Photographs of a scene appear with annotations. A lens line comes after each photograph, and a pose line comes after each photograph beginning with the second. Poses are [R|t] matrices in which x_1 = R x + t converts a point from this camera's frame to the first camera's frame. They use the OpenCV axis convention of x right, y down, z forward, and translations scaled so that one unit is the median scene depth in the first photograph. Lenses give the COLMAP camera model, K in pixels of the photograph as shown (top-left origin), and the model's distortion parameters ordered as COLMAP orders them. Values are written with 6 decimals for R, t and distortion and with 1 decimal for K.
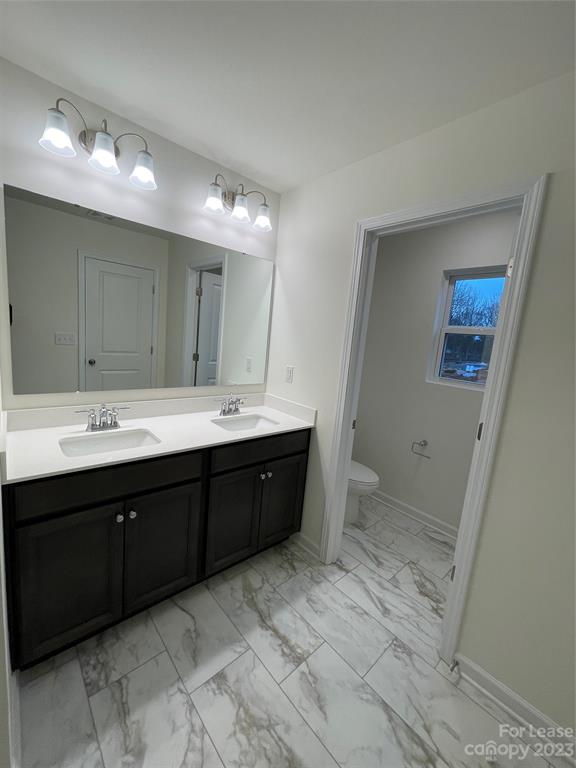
lens RADIAL K [[311.2, 0, 286.6], [0, 311.2, 378.8], [0, 0, 1]] dist [0.000154, -0.000958]
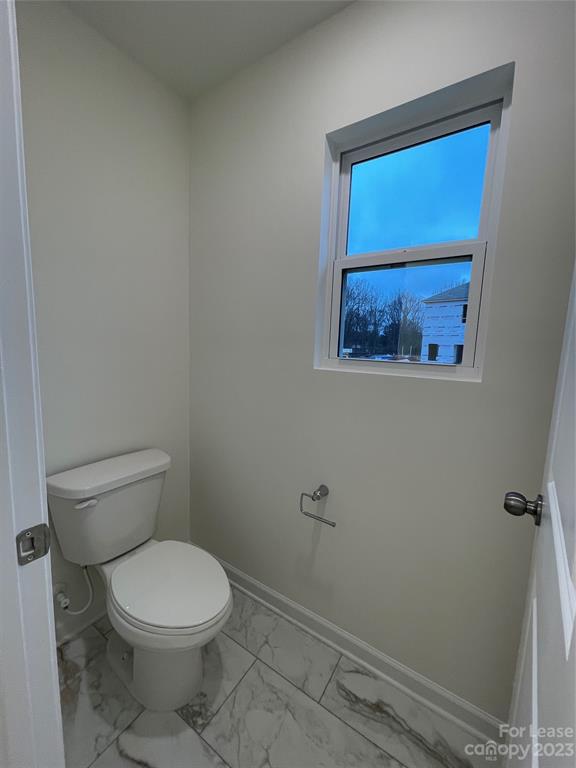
lens RADIAL K [[311.2, 0, 286.6], [0, 311.2, 378.8], [0, 0, 1]] dist [0.000154, -0.000958]
pose [[0.966876, -0.083515, 0.241196, 0.281336], [0.085862, 0.996307, 0.000778, 0.020804], [-0.240370, 0.019957, 0.970476, 0.525244]]
